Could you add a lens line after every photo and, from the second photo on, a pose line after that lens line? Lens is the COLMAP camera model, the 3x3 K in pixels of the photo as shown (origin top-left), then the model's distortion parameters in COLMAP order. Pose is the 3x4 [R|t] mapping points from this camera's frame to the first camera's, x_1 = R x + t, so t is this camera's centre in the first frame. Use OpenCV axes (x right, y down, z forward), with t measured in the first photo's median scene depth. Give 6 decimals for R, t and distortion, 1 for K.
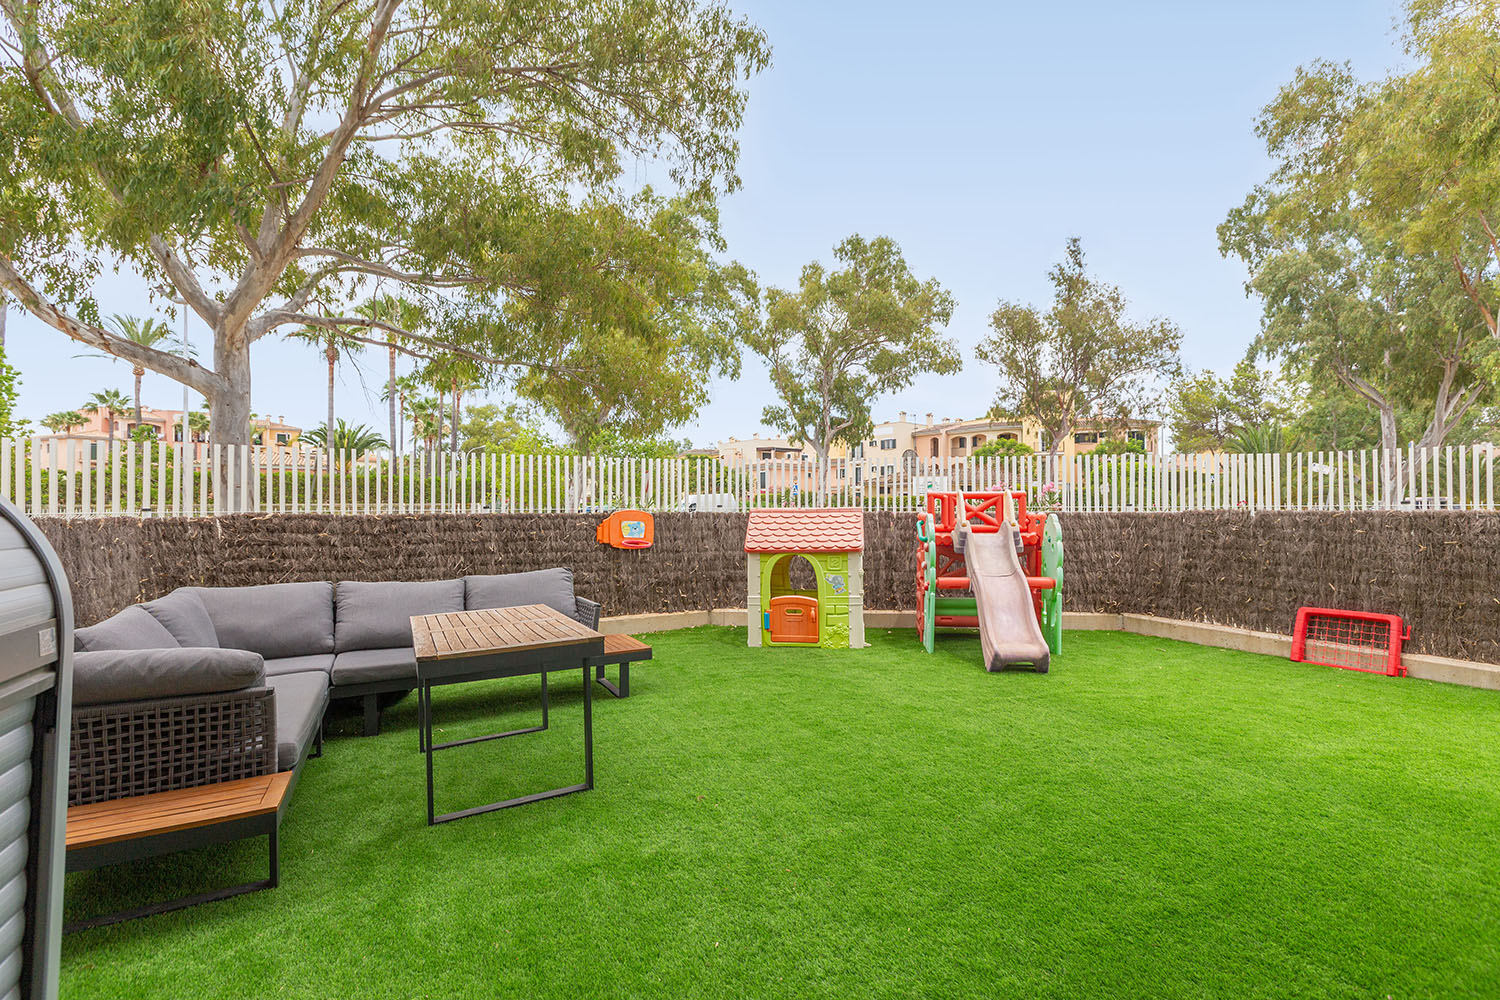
lens RADIAL K [[670.7, 0, 745.2], [0, 670.7, 507.9], [0, 0, 1]] dist [0.000763, -0.000352]
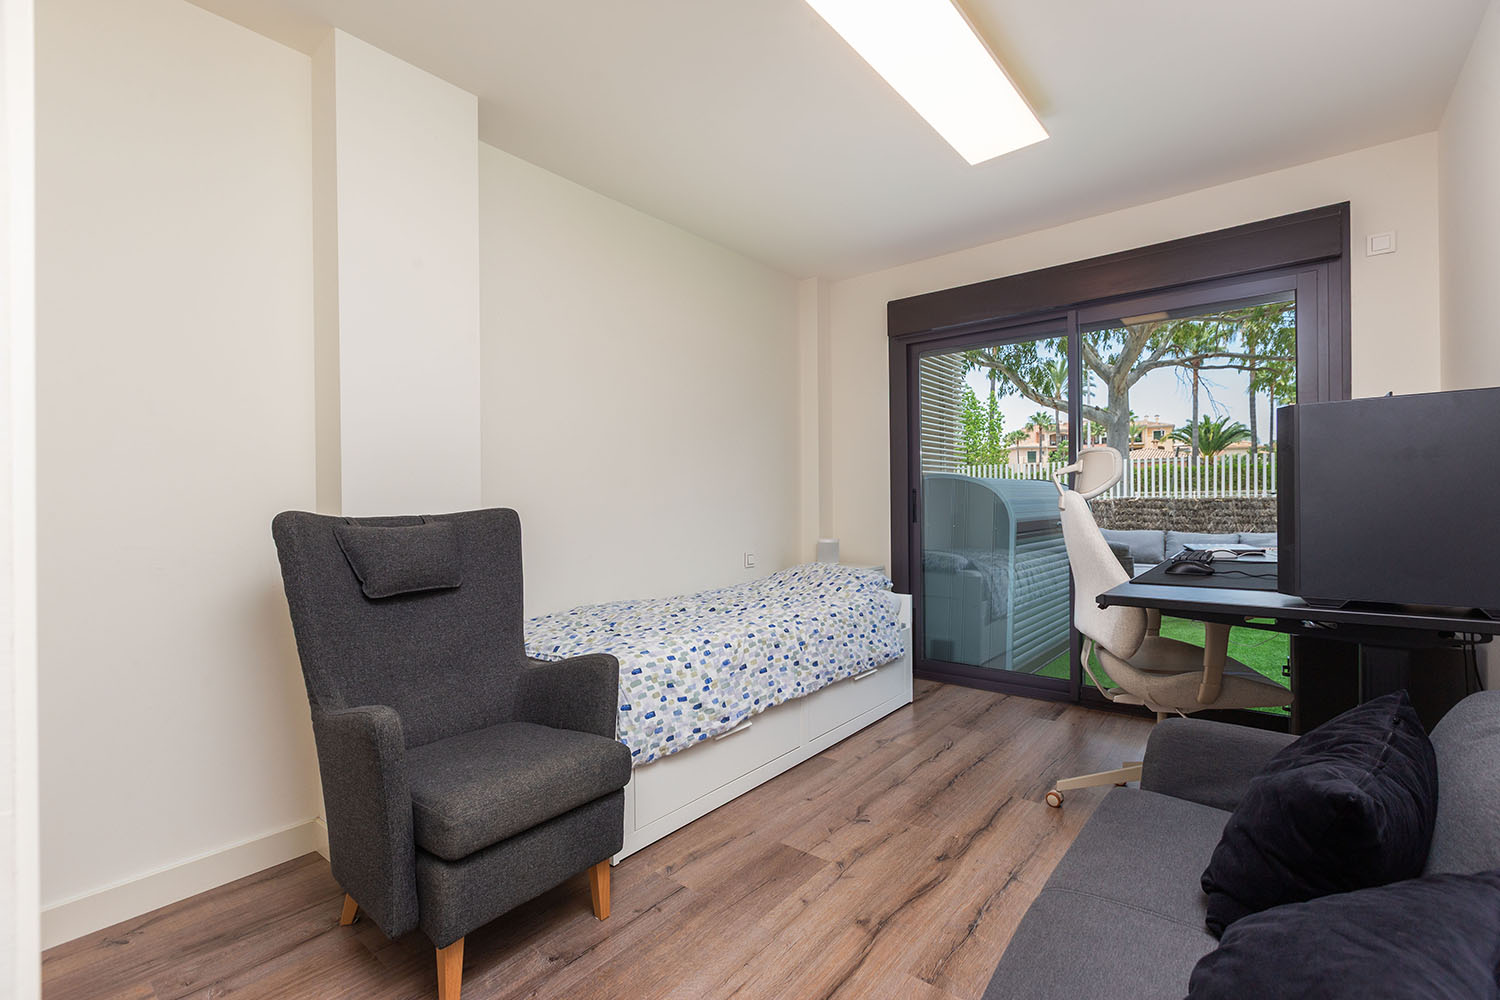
lens RADIAL K [[670.7, 0, 743.8], [0, 670.7, 504.6], [0, 0, 1]] dist [0.000763, -0.000352]
pose [[0.397251, 0.003858, -0.917702, 0.386649], [0.010366, 0.999909, 0.008691, -0.000382], [0.917651, -0.012965, 0.397175, -0.508119]]
